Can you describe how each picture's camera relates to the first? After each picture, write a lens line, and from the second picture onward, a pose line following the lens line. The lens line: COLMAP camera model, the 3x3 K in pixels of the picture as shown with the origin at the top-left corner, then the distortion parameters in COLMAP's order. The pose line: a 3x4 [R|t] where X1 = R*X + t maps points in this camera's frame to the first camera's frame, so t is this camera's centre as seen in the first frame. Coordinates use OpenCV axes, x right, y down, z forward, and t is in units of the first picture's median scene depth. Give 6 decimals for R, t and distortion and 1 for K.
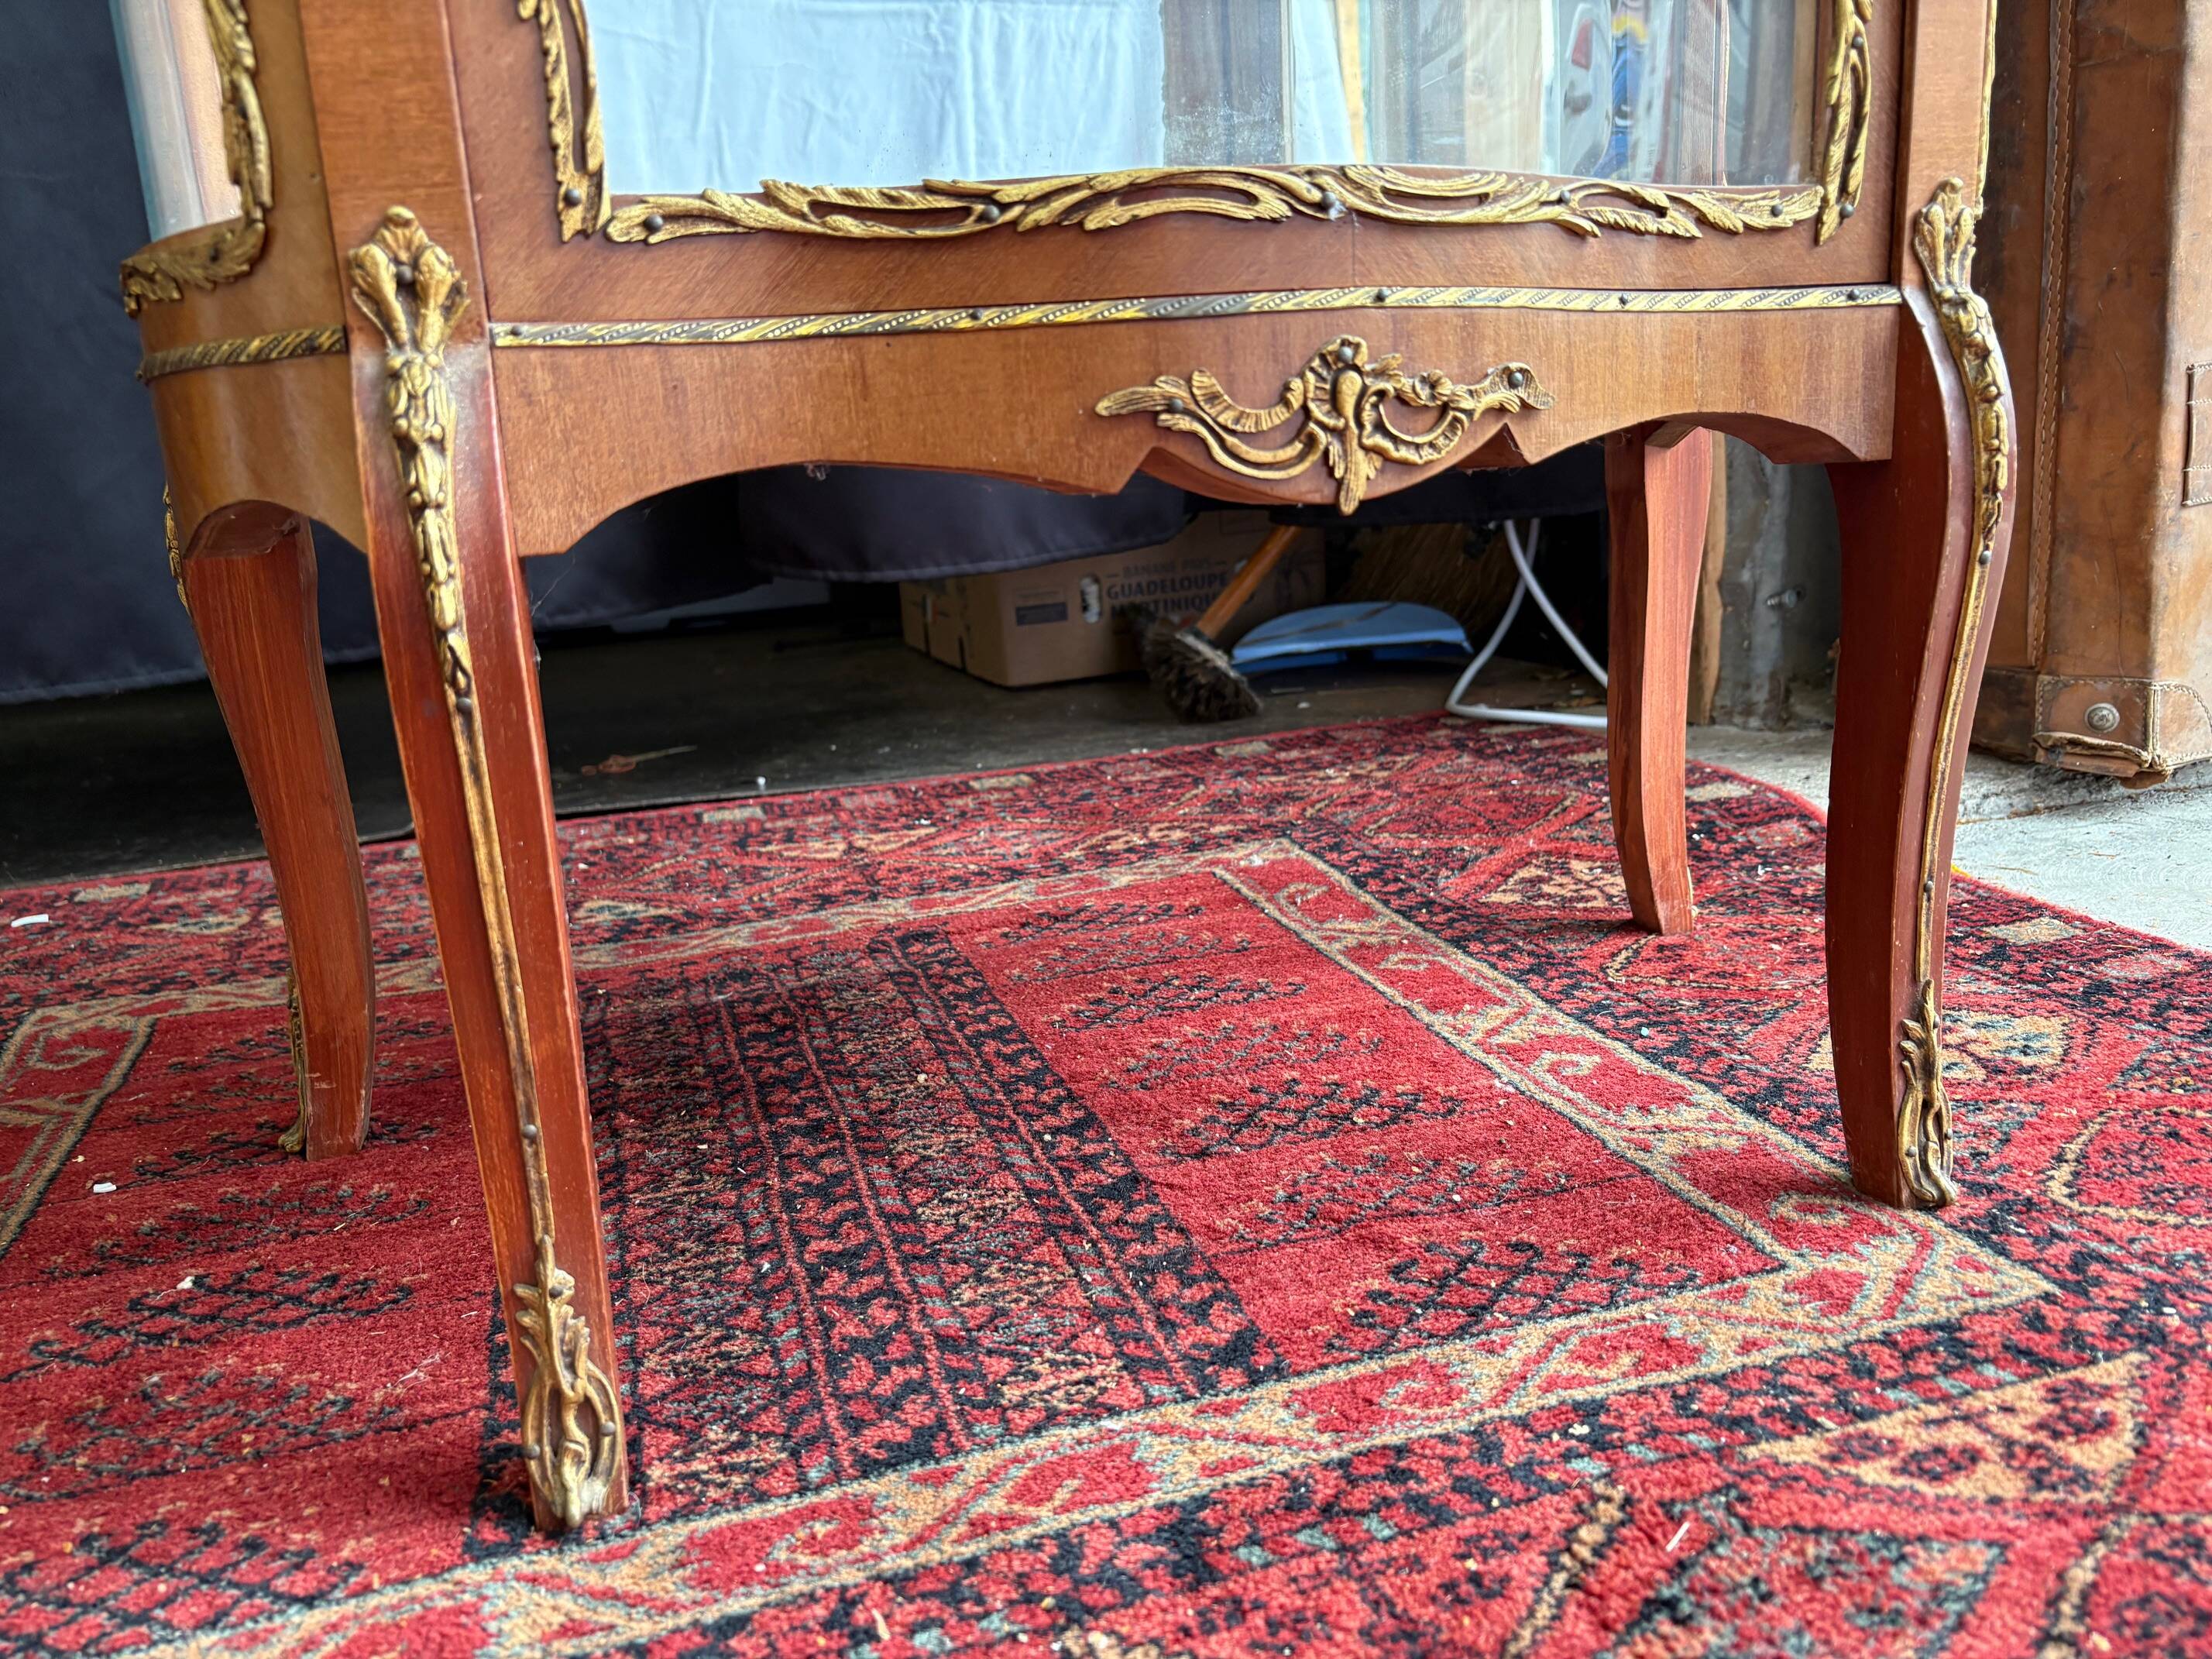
lens RADIAL K [[1709.2, 0, 1103.2], [0, 1709.2, 838.1], [0, 0, 1]] dist [0.032171, -0.038868]
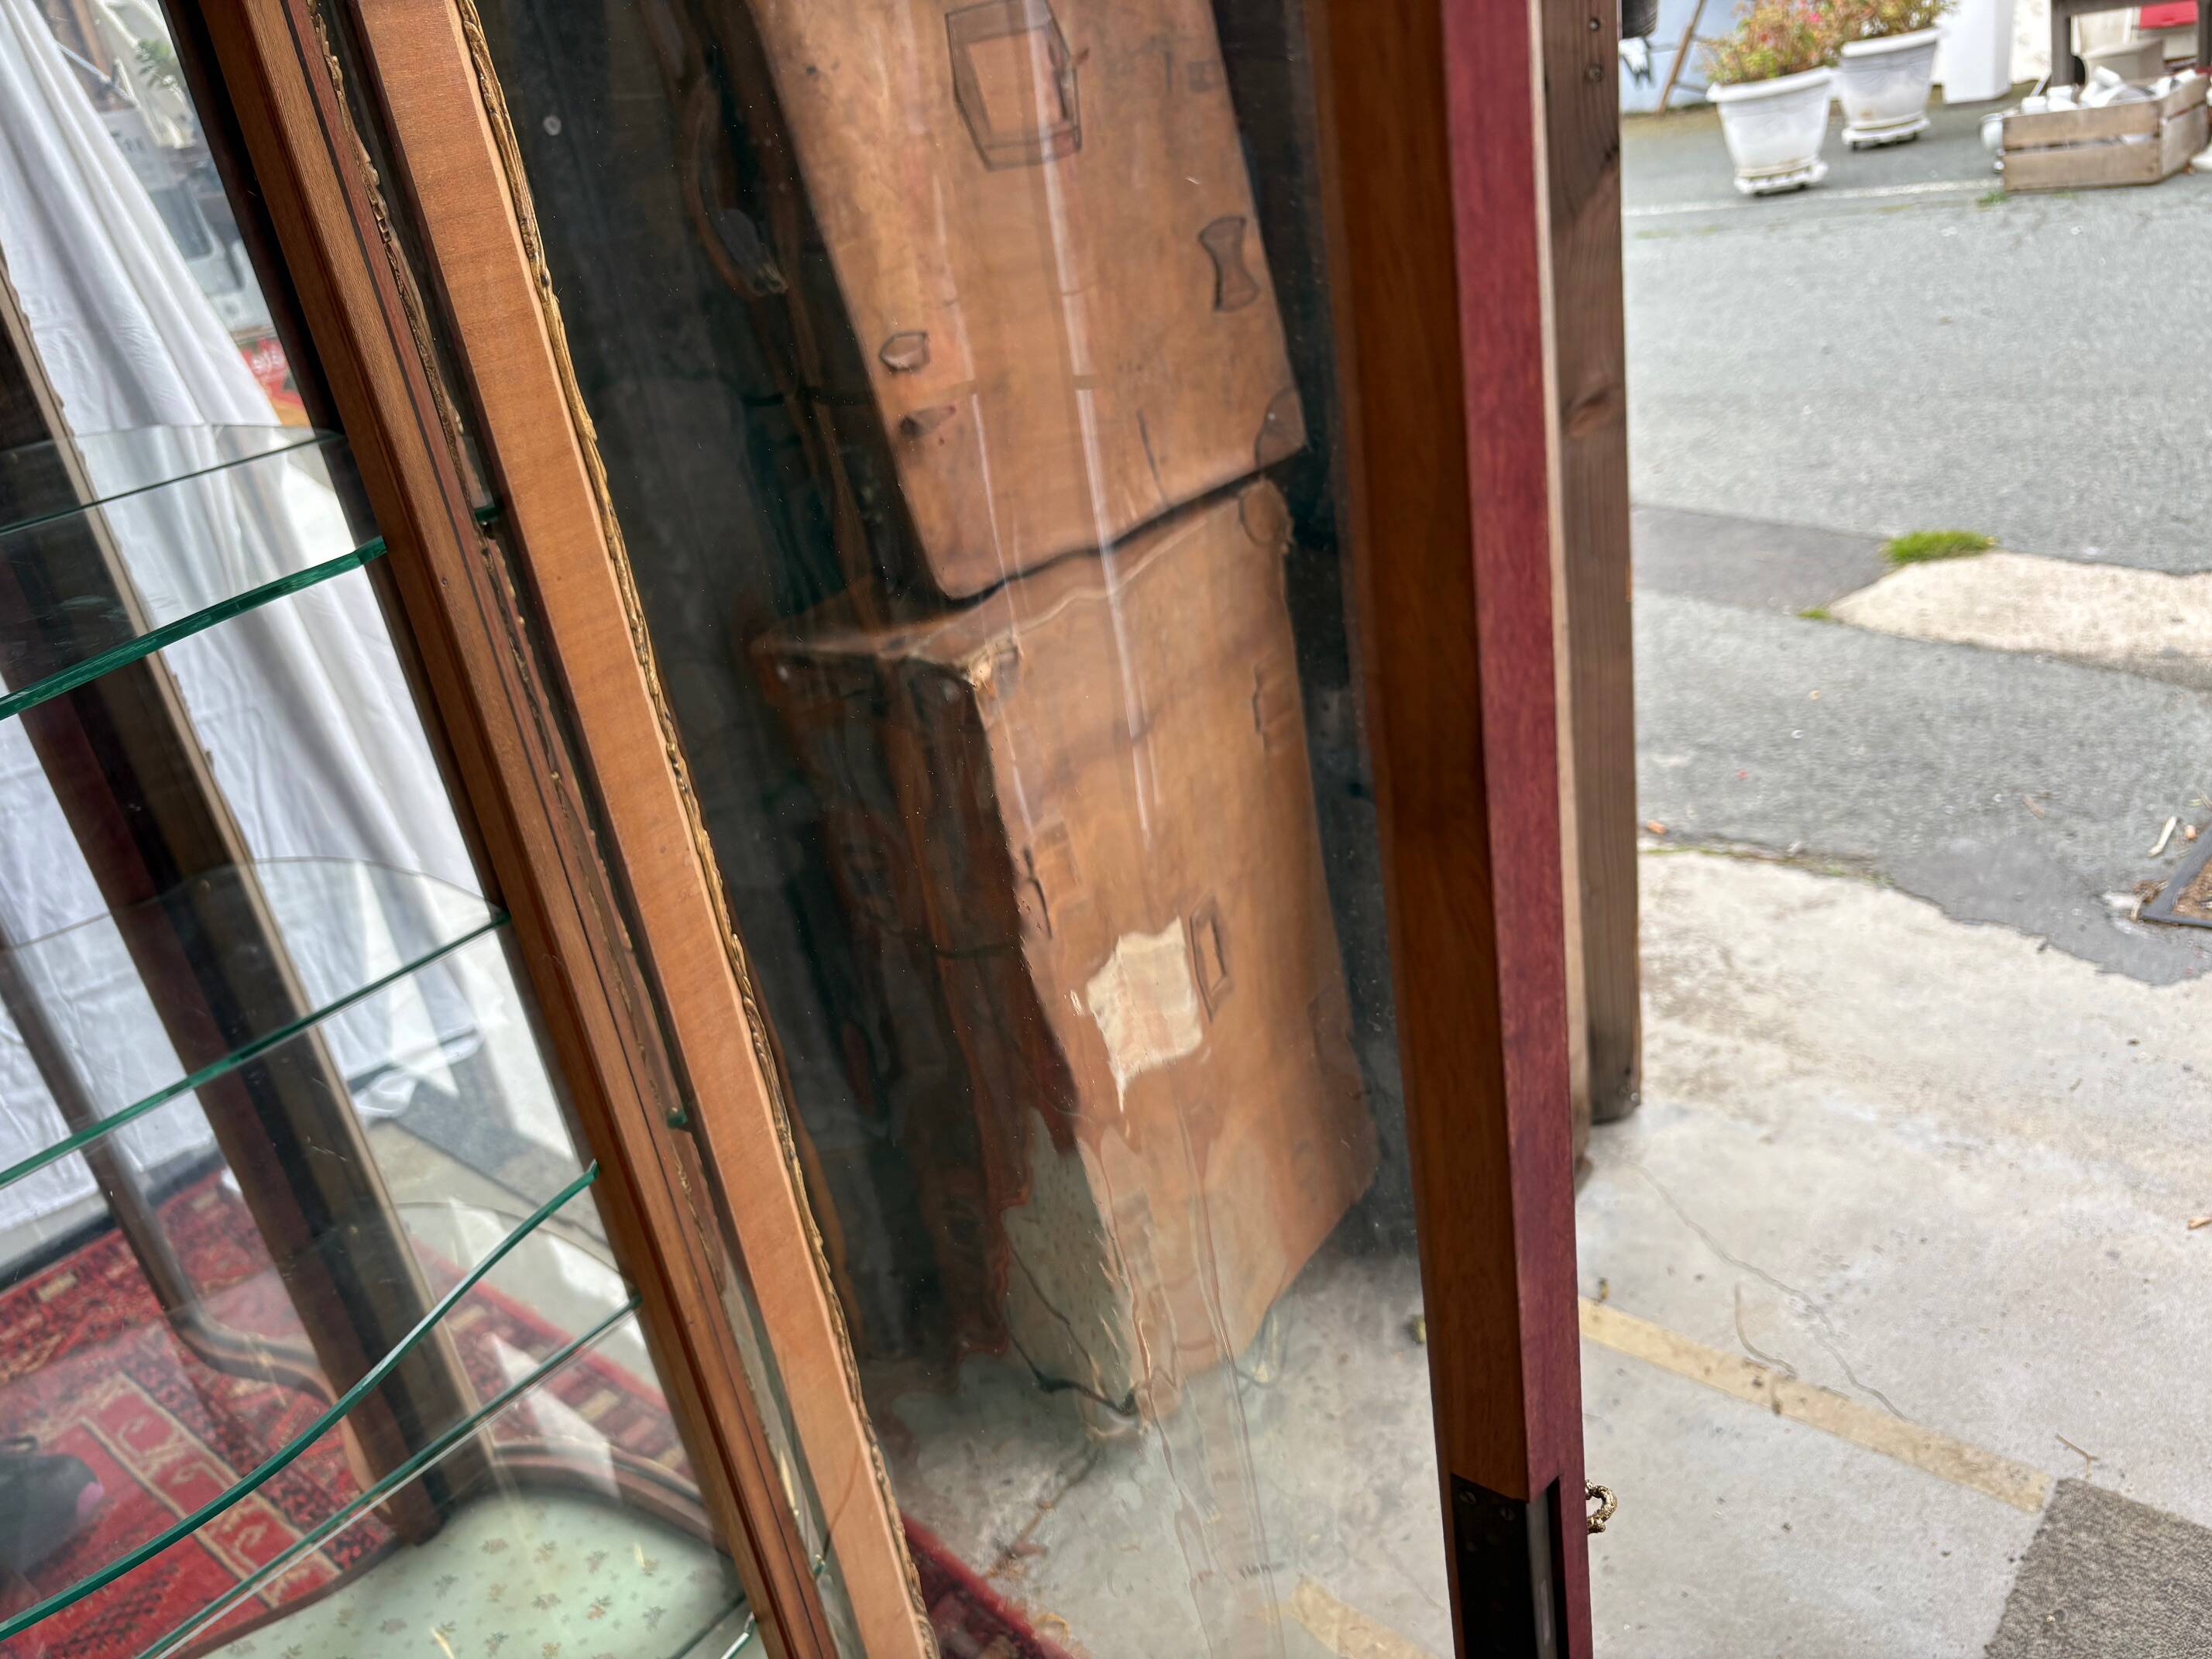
lens RADIAL K [[1709.2, 0, 1107.5], [0, 1709.2, 825.6], [0, 0, 1]] dist [0.032171, -0.038868]
pose [[0.857620, -0.285358, 0.427854, 0.188578], [0.211195, 0.953972, 0.212921, -1.754935], [-0.468919, -0.092244, 0.878411, -0.474428]]
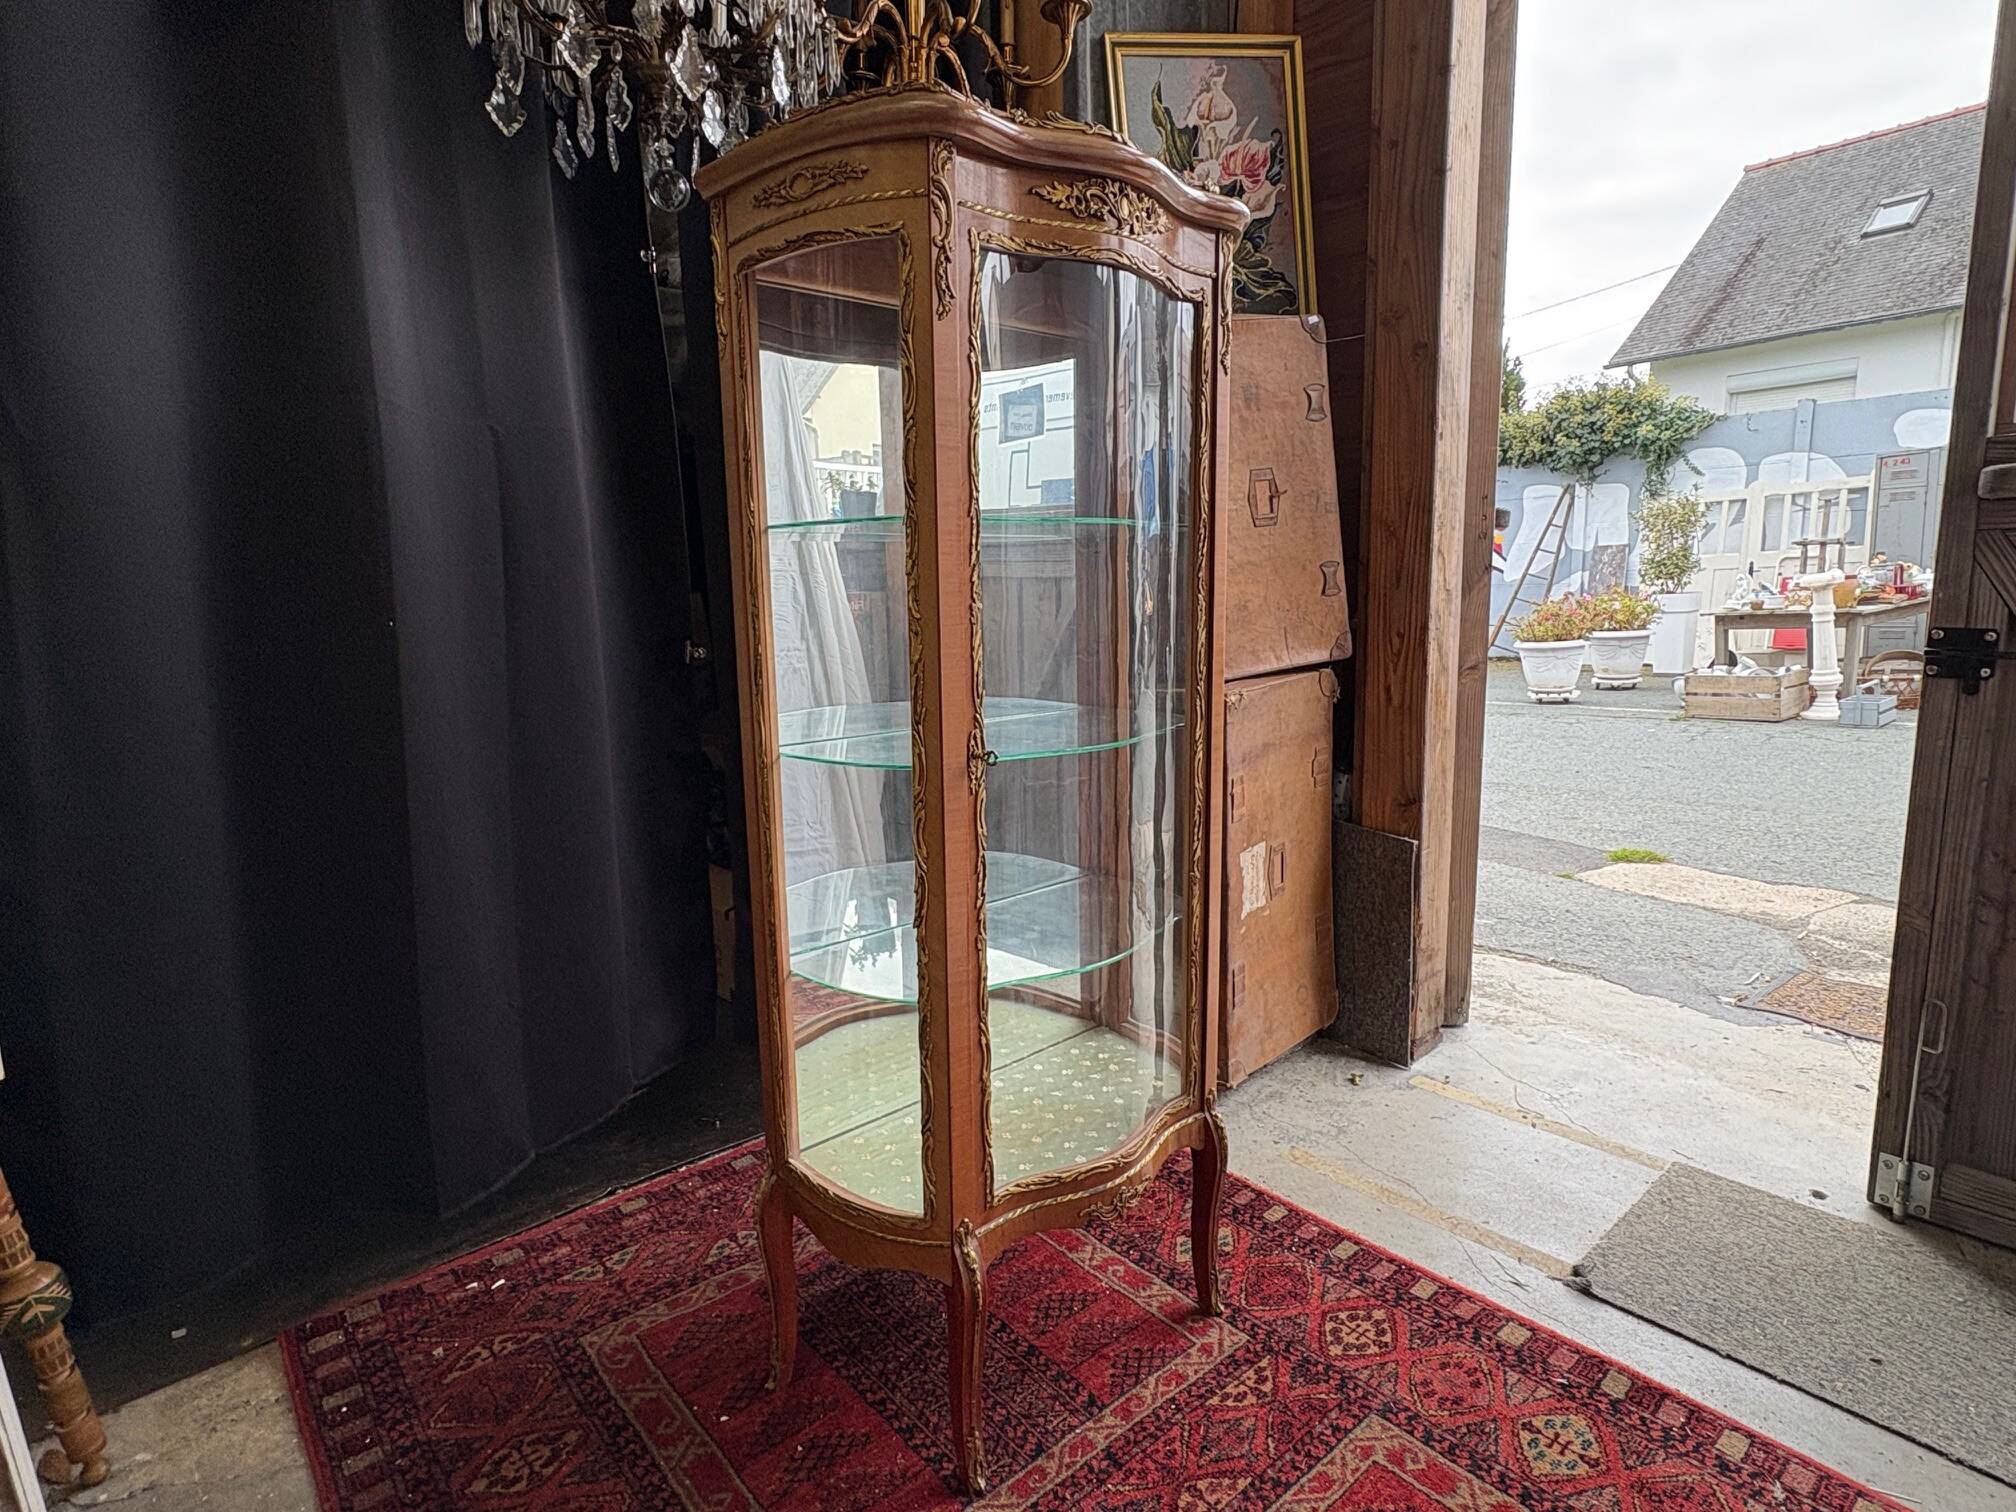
lens RADIAL K [[1097.0, 0, 1003.1], [0, 1097.0, 752.2], [0, 0, 1]] dist [0.000142, -0.000134]
pose [[0.917768, -0.022435, 0.396483, -1.125873], [0.055197, 0.995918, -0.071414, -1.081571], [-0.393262, 0.087426, 0.915260, -1.481584]]
